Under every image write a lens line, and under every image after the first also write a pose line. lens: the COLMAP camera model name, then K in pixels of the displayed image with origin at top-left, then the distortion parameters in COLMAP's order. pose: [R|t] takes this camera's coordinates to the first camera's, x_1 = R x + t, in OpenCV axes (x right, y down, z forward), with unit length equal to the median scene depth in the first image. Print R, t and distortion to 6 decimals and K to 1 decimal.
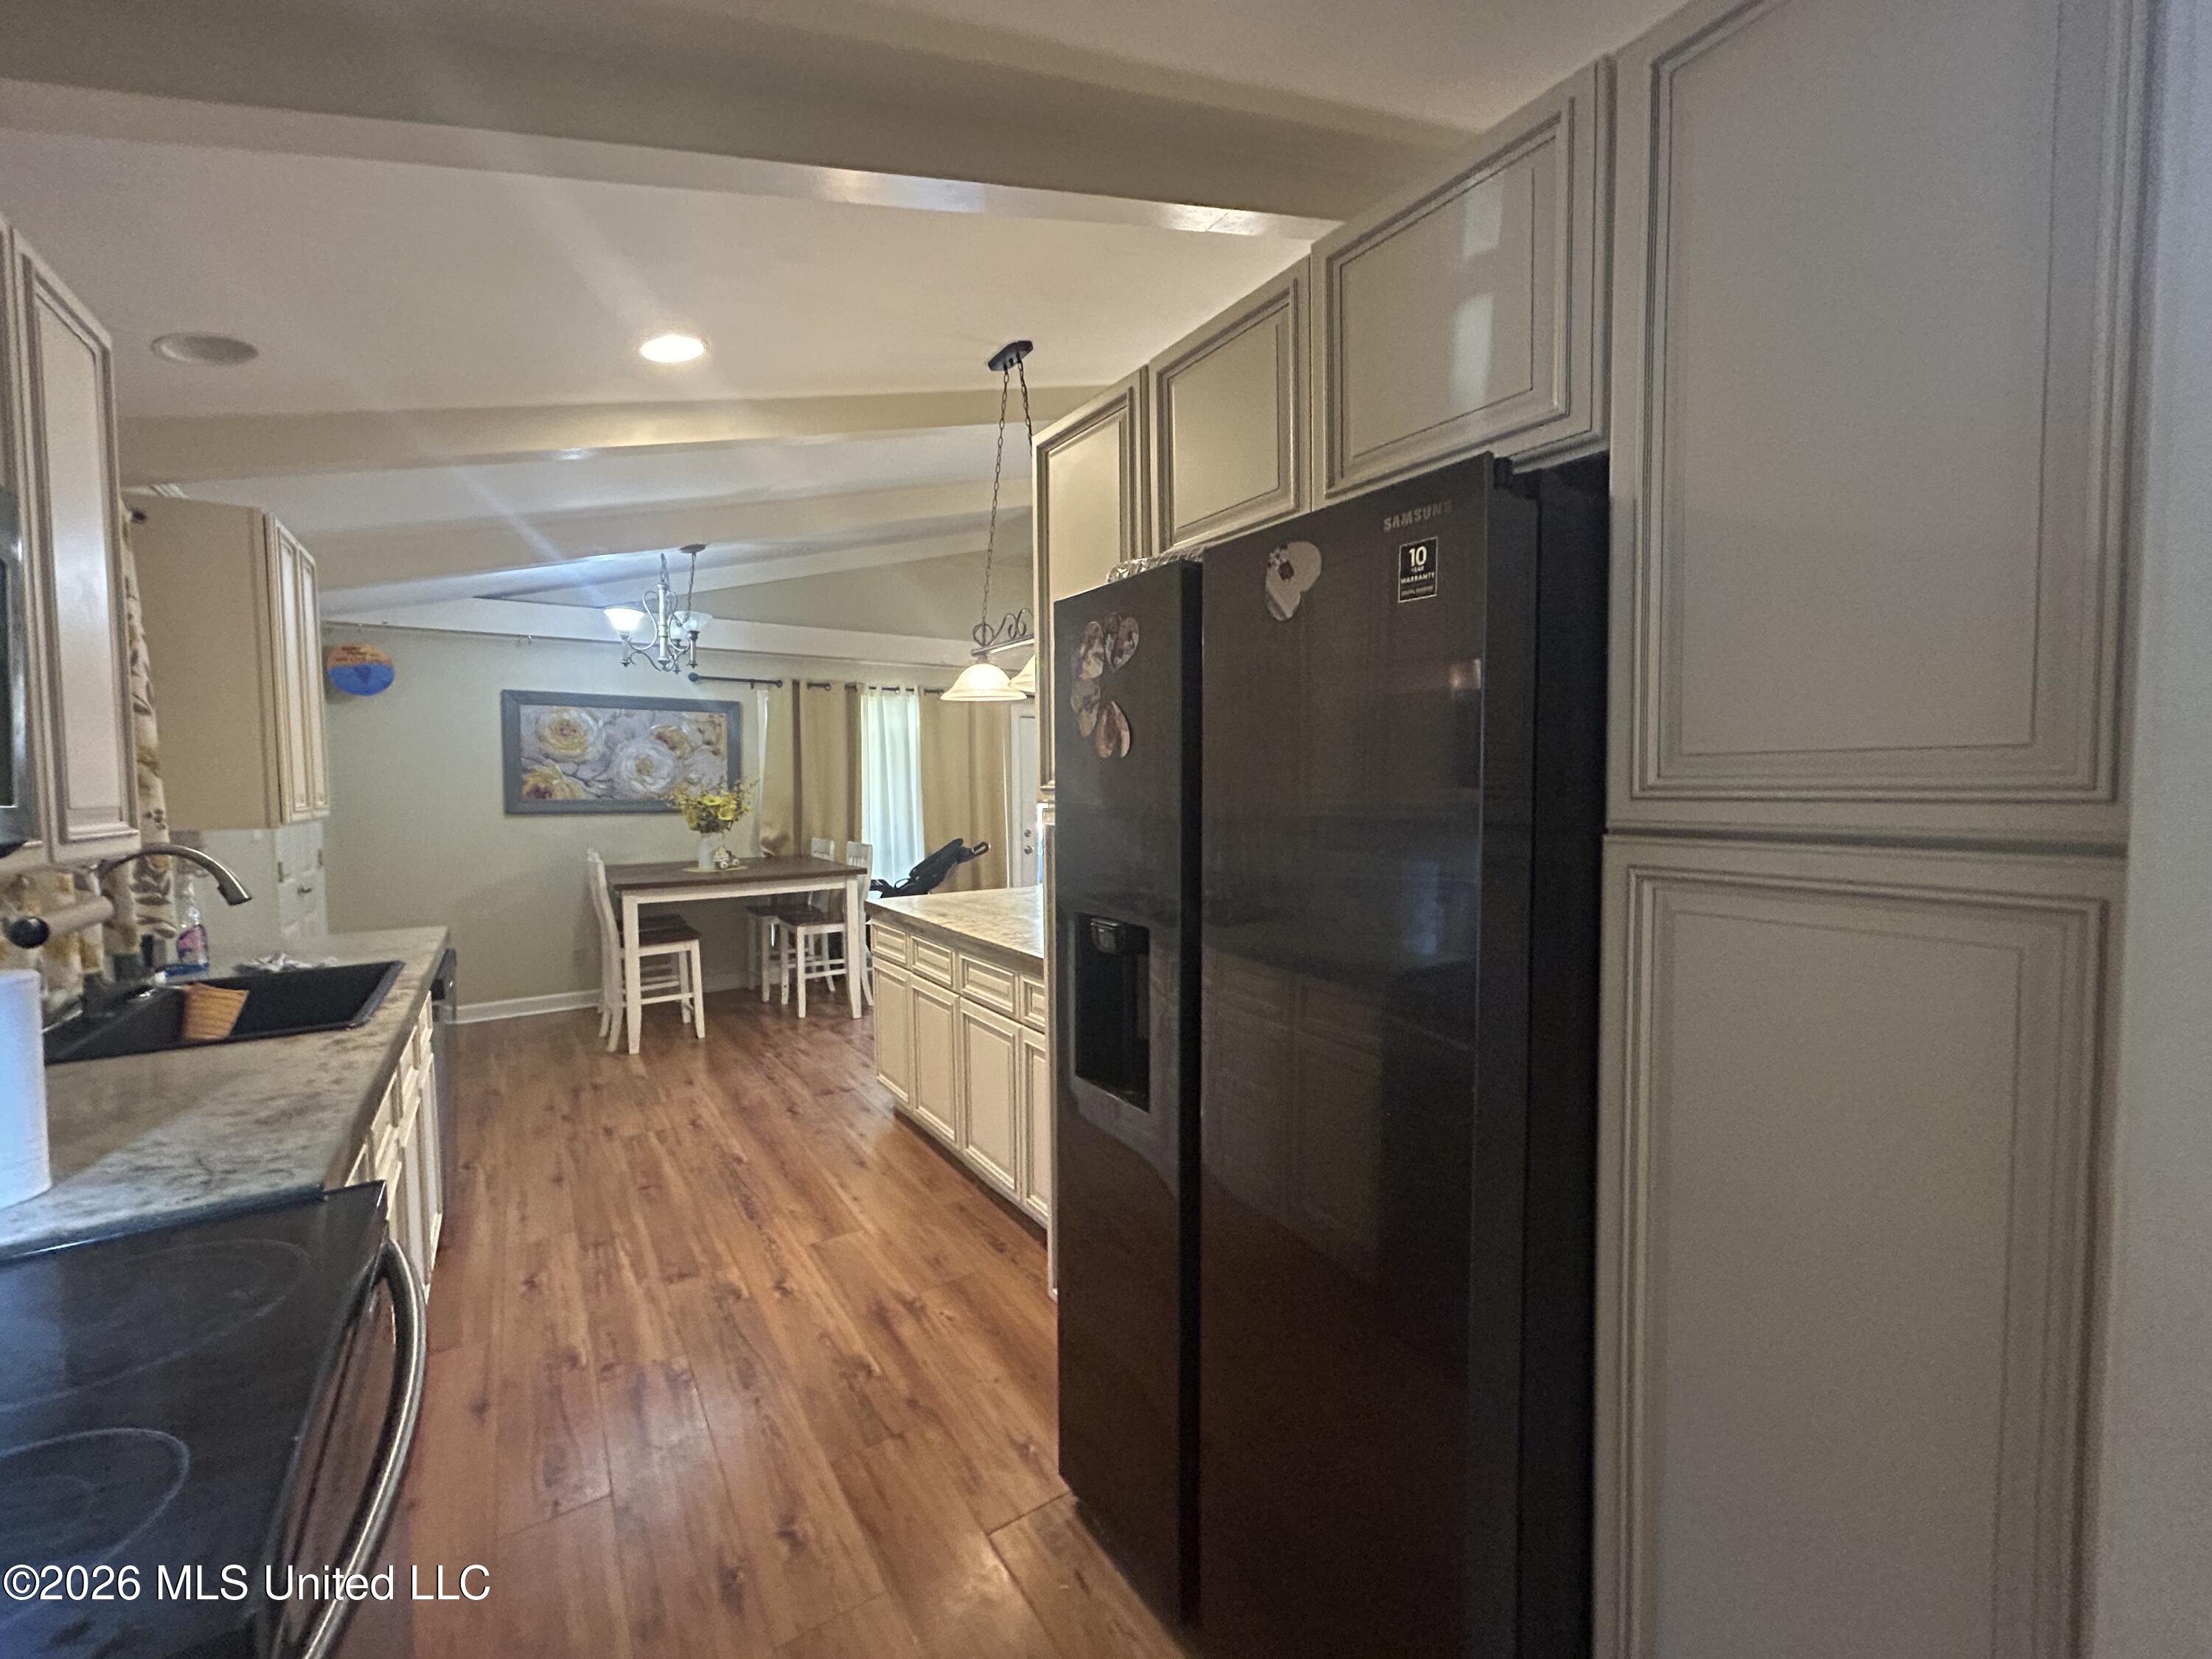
lens RADIAL K [[888.3, 0, 1120.5], [0, 888.3, 822.6], [0, 0, 1]] dist [-0.000649, -0.000129]
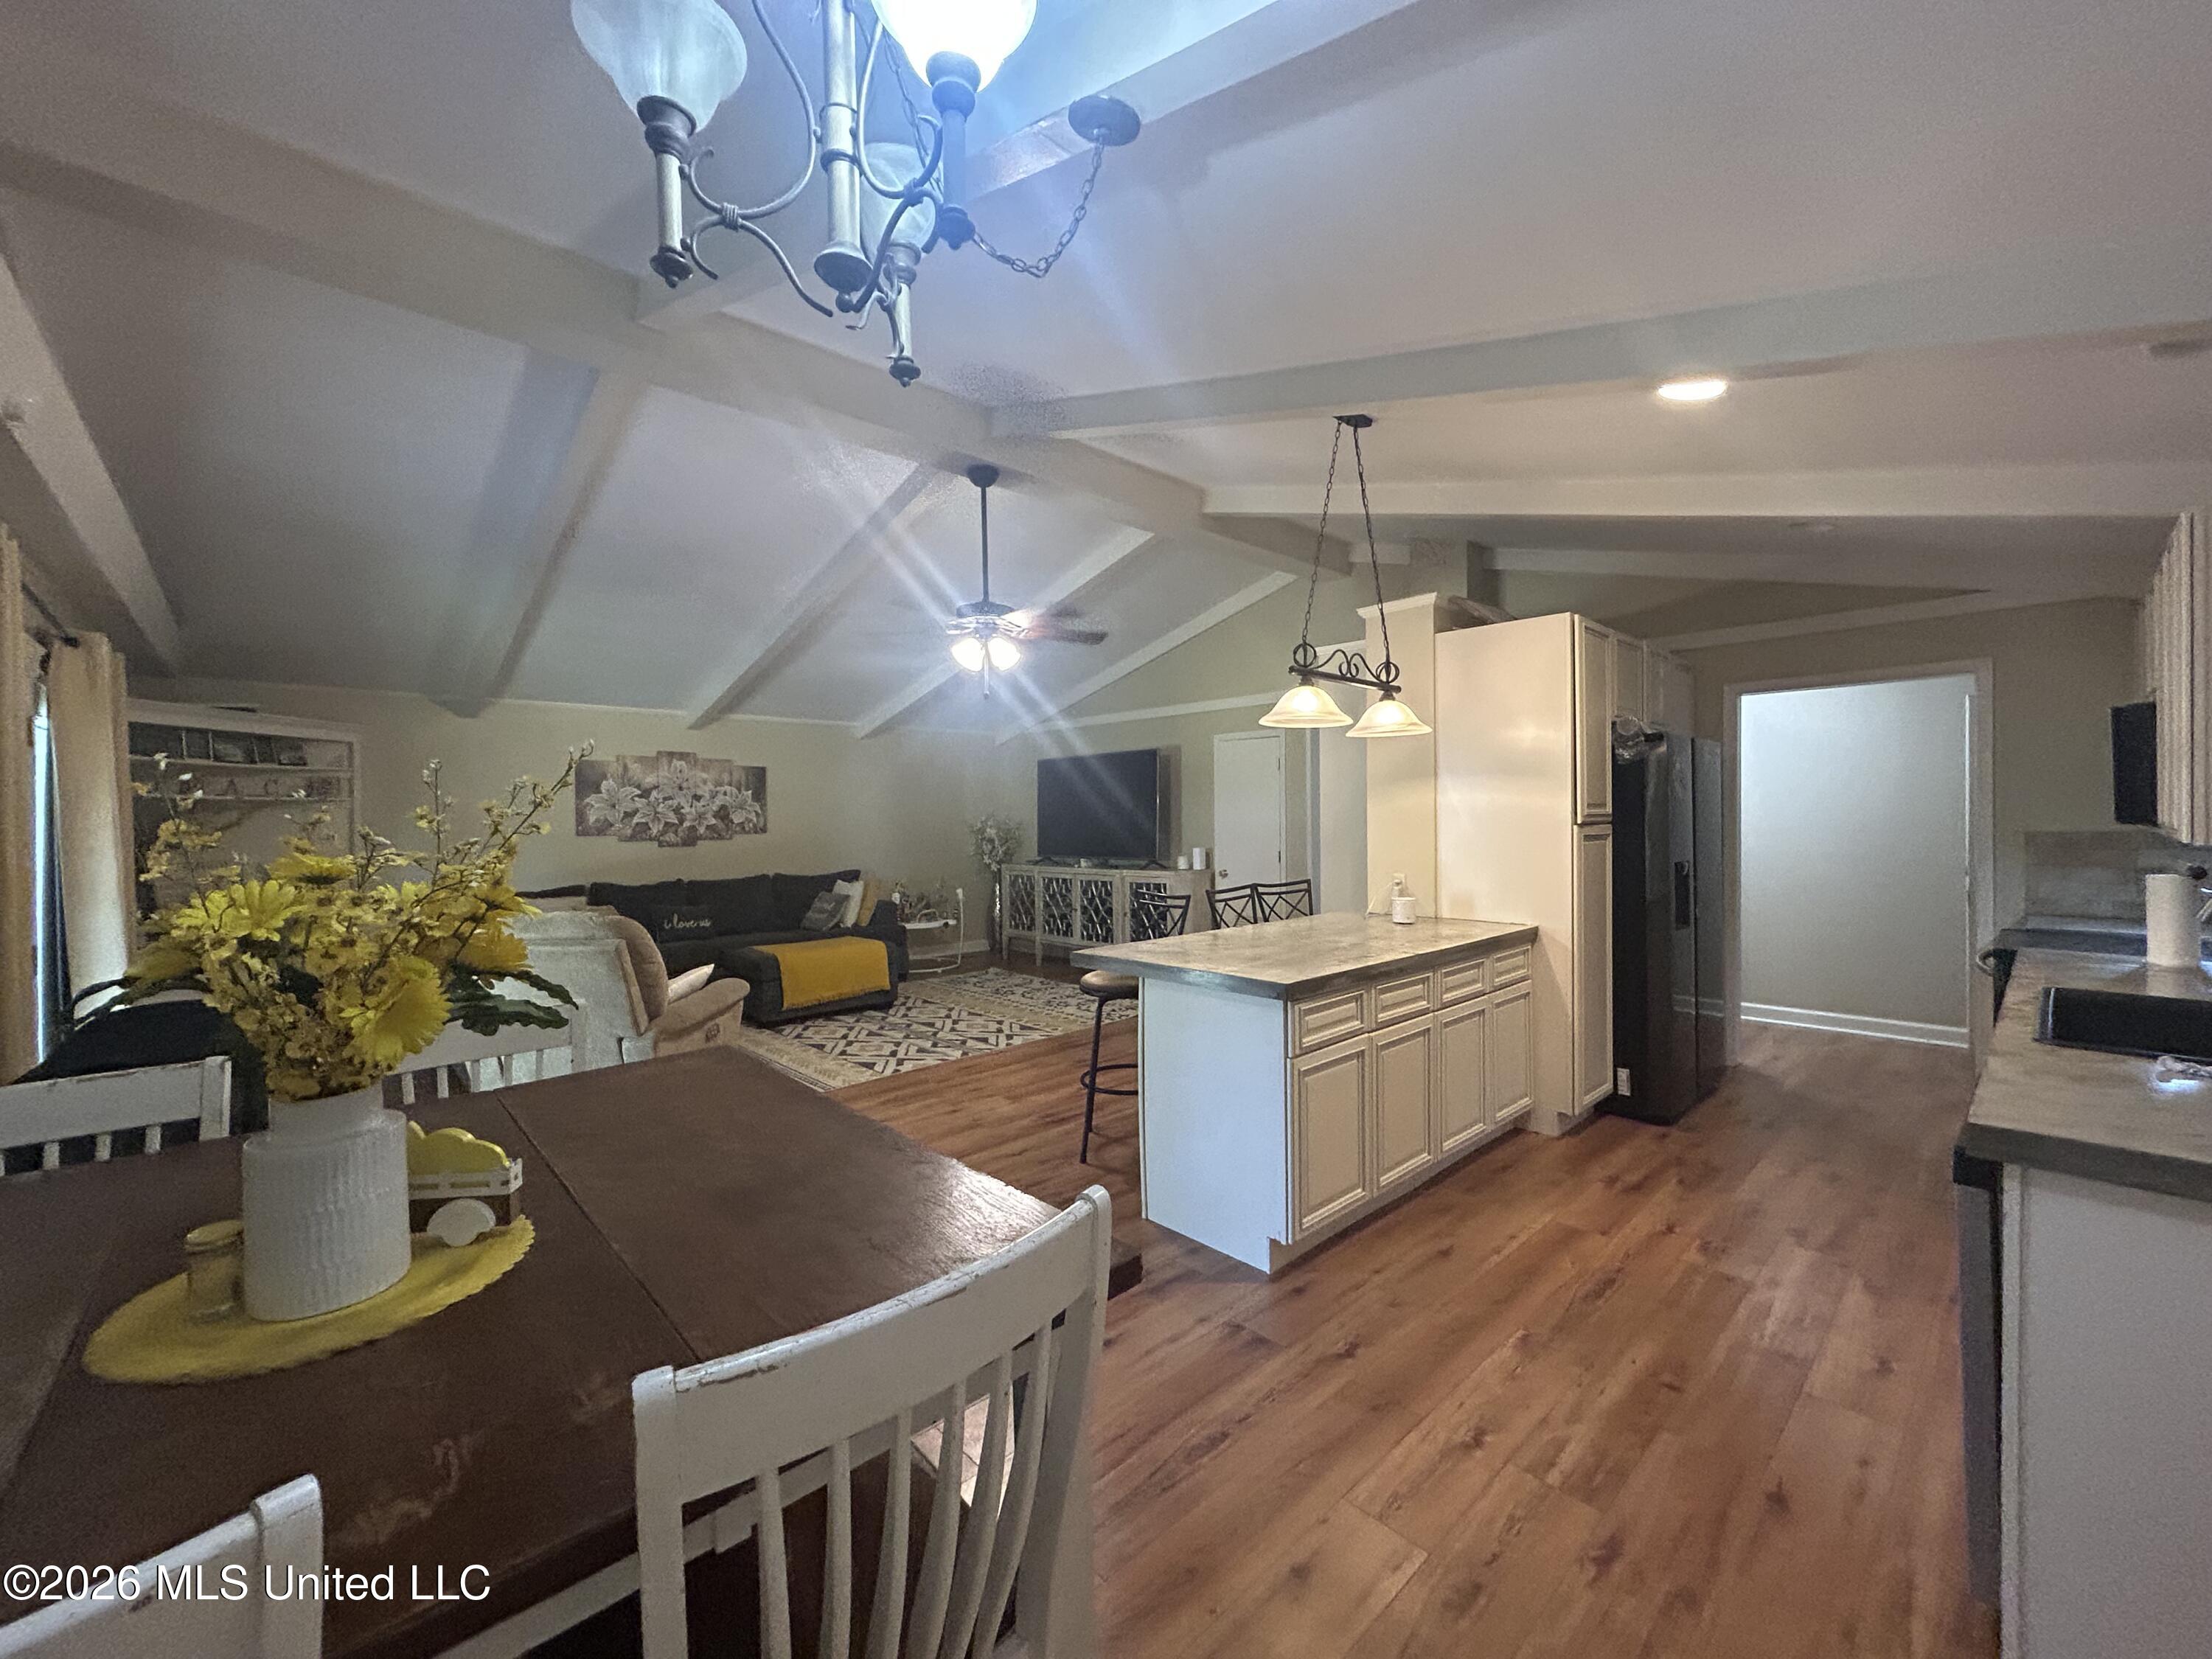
lens RADIAL K [[888.3, 0, 1121.1], [0, 888.3, 827.6], [0, 0, 1]] dist [-0.000649, -0.000129]
pose [[-0.163432, 0.003437, 0.986549, -1.171423], [0.061374, 0.998092, 0.006690, -0.045492], [-0.984644, 0.061642, -0.163332, 1.544576]]
